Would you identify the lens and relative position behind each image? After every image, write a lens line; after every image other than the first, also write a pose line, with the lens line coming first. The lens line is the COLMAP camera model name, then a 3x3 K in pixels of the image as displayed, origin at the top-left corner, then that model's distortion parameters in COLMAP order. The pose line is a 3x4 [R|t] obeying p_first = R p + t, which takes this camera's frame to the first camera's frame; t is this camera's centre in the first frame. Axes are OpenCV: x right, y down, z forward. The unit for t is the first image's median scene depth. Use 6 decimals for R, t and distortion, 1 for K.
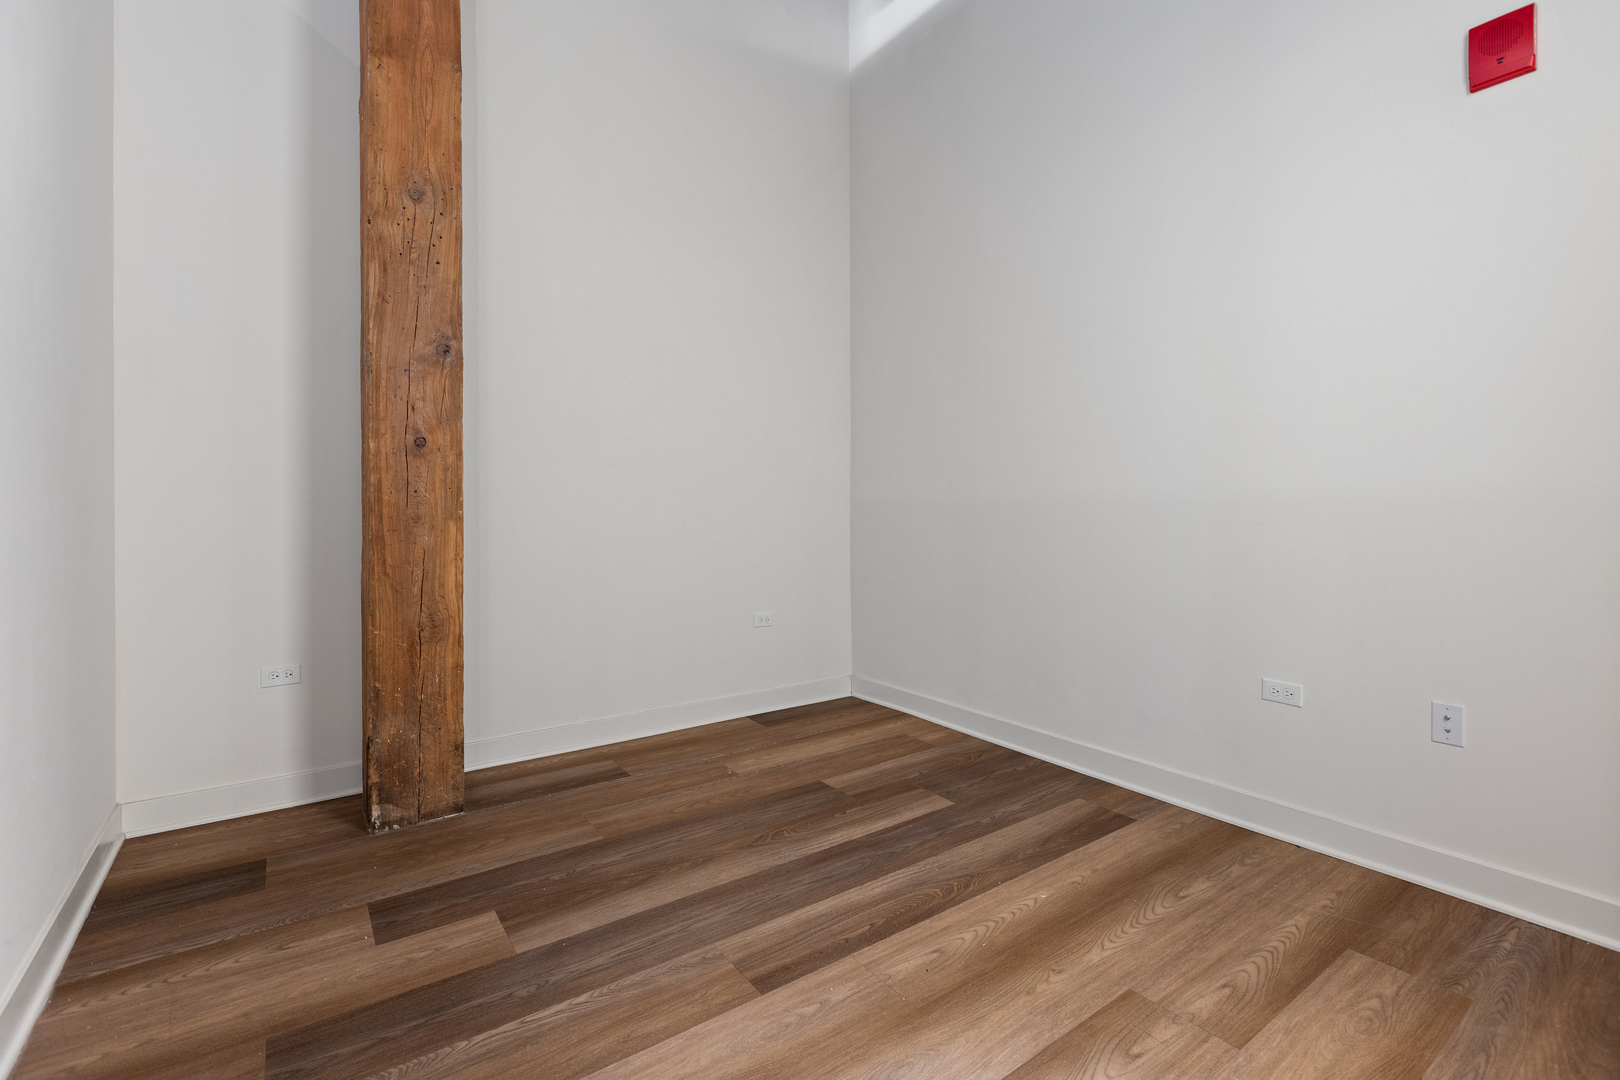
lens RADIAL K [[731.0, 0, 809.6], [0, 731.0, 530.1], [0, 0, 1]] dist [0.000290, -0.000008]
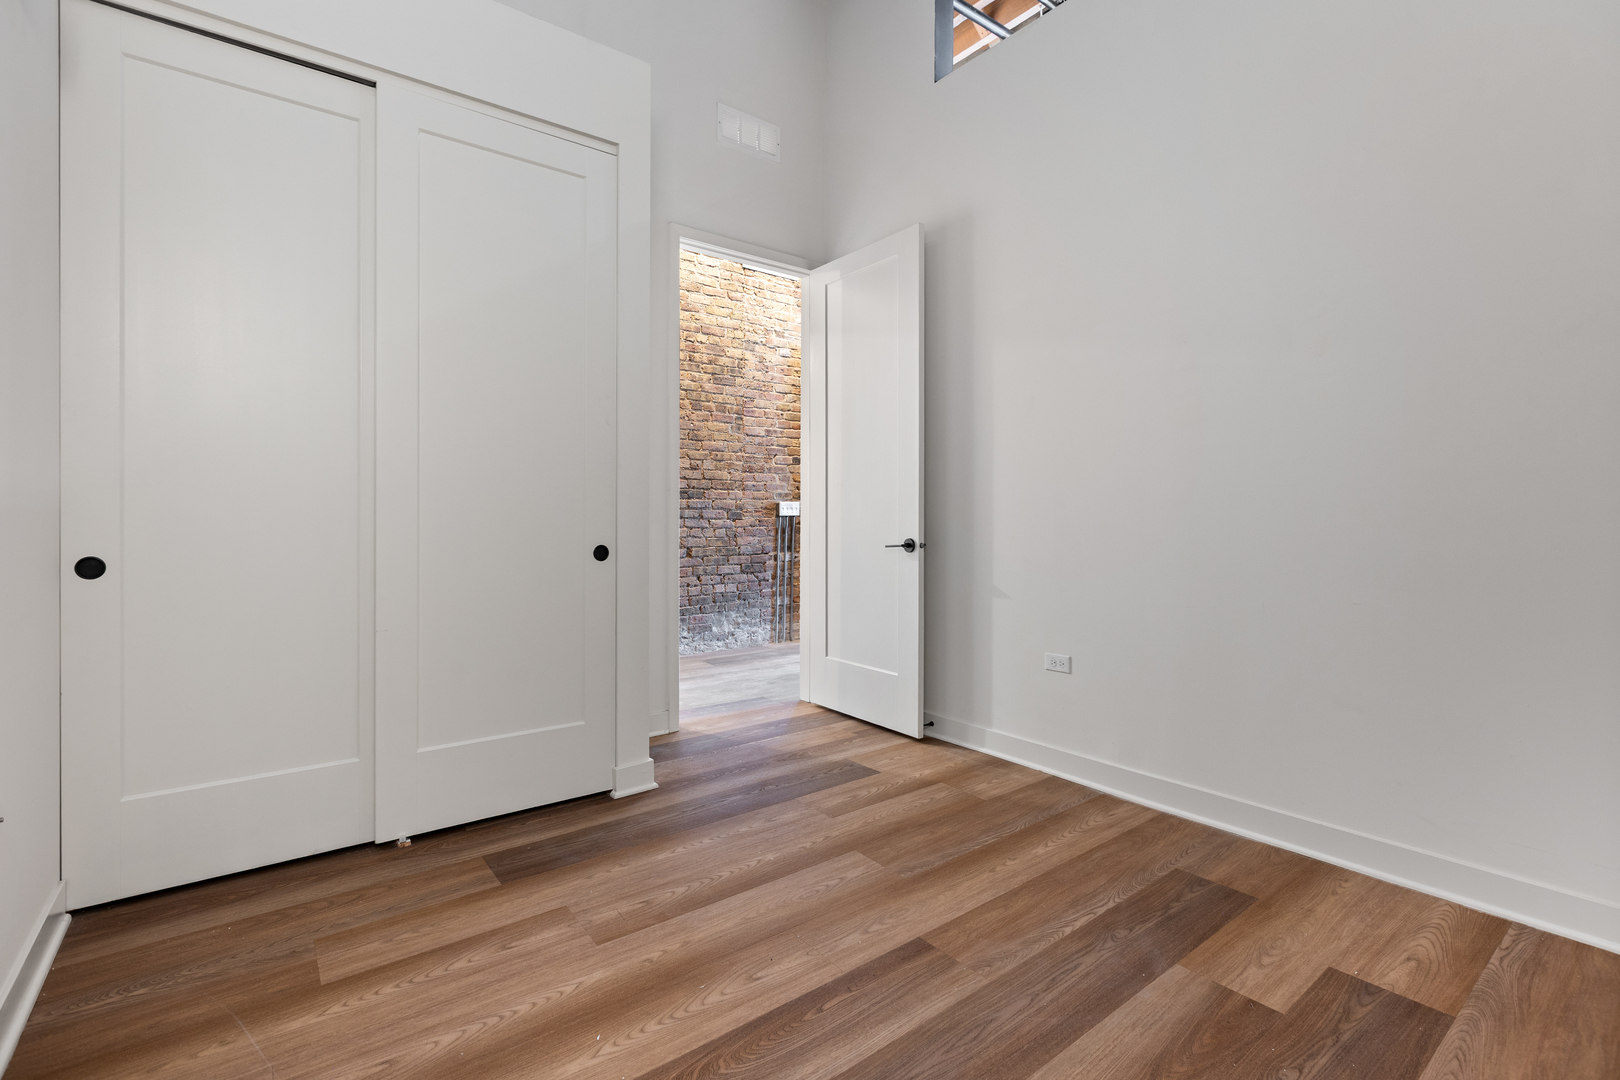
lens RADIAL K [[731.0, 0, 808.7], [0, 731.0, 529.6], [0, 0, 1]] dist [0.000290, -0.000008]
pose [[-0.999585, 0.001800, -0.028734, 0.134151], [0.000535, 0.999033, 0.043965, -0.061037], [0.028786, 0.043932, -0.998620, 1.993828]]
